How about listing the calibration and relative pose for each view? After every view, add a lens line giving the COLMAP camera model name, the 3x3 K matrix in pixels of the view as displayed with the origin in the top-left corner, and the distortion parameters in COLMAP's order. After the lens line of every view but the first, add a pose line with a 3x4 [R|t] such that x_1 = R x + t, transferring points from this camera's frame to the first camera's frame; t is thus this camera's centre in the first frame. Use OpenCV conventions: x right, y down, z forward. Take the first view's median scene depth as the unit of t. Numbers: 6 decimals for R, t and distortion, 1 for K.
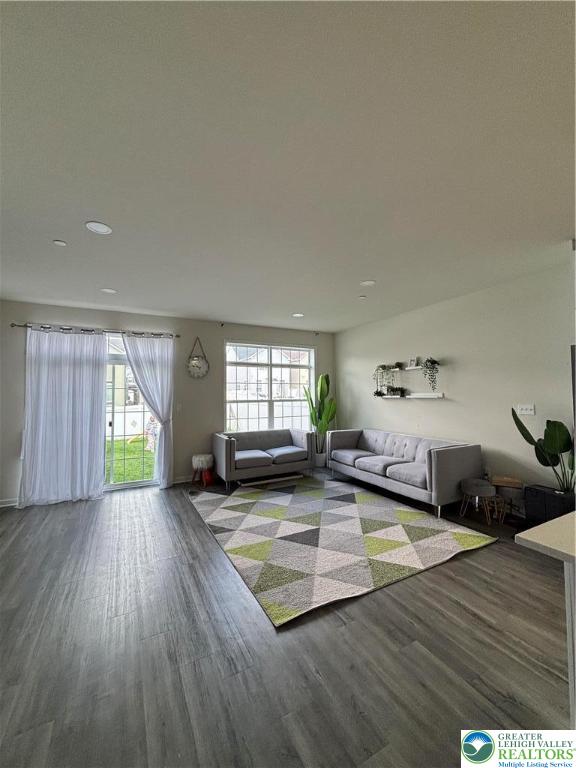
lens RADIAL K [[311.5, 0, 287.6], [0, 311.5, 382.2], [0, 0, 1]] dist [-0.000459, -0.000395]
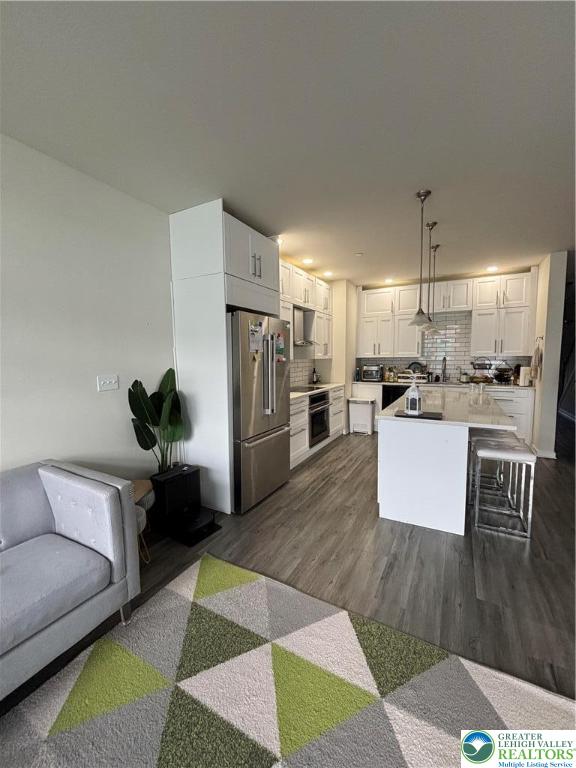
lens RADIAL K [[311.5, 0, 289.8], [0, 311.5, 383.6], [0, 0, 1]] dist [-0.000459, -0.000395]
pose [[-0.556522, -0.057576, 0.828835, -0.030383], [-0.020299, 0.998240, 0.055714, 0.048057], [-0.830585, 0.014181, -0.556712, 1.195909]]
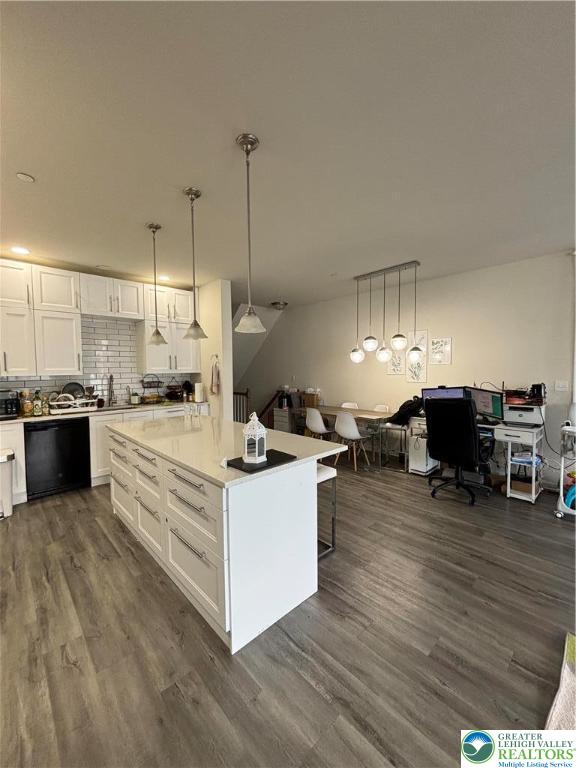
lens RADIAL K [[311.5, 0, 285.9], [0, 311.5, 383.4], [0, 0, 1]] dist [-0.000459, -0.000395]
pose [[-0.965144, 0.032160, -0.259735, 0.577788], [0.030426, 0.999480, 0.010695, 0.025445], [0.259944, 0.002420, -0.965621, 1.005464]]
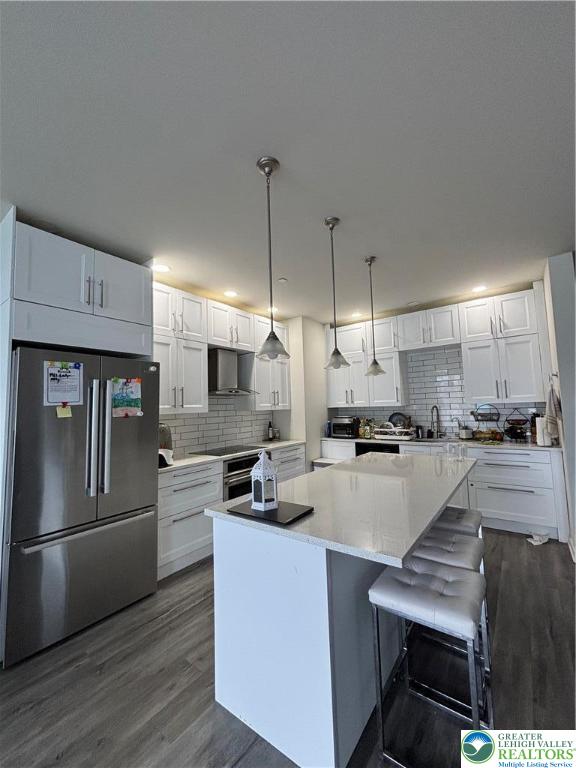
lens RADIAL K [[311.5, 0, 288.4], [0, 311.5, 382.6], [0, 0, 1]] dist [-0.000459, -0.000395]
pose [[-0.430534, 0.094091, 0.897657, 0.009408], [-0.006438, 0.994206, -0.107299, 0.028850], [-0.902552, -0.051975, -0.427433, 0.623483]]
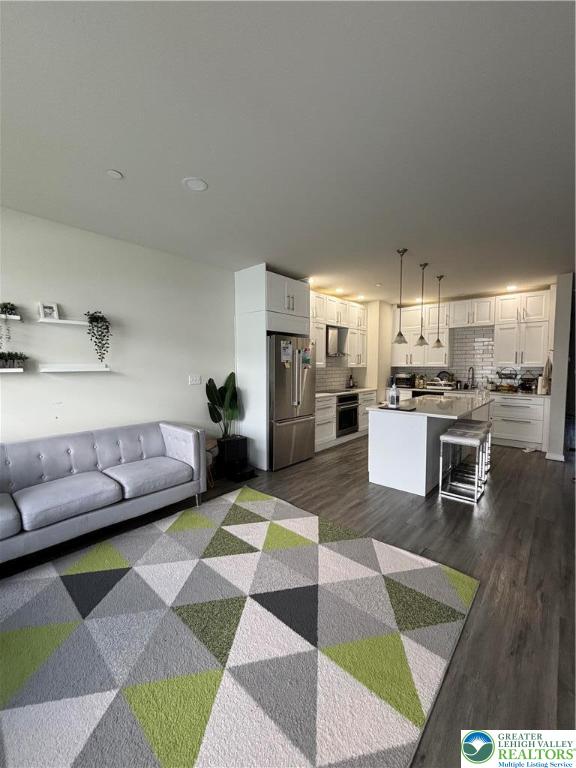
lens RADIAL K [[311.5, 0, 289.1], [0, 311.5, 383.3], [0, 0, 1]] dist [-0.000459, -0.000395]
pose [[-0.350379, -0.045997, 0.935478, -0.477666], [-0.036865, 0.998697, 0.035298, 0.054174], [-0.935882, -0.022119, -0.351618, 1.227720]]
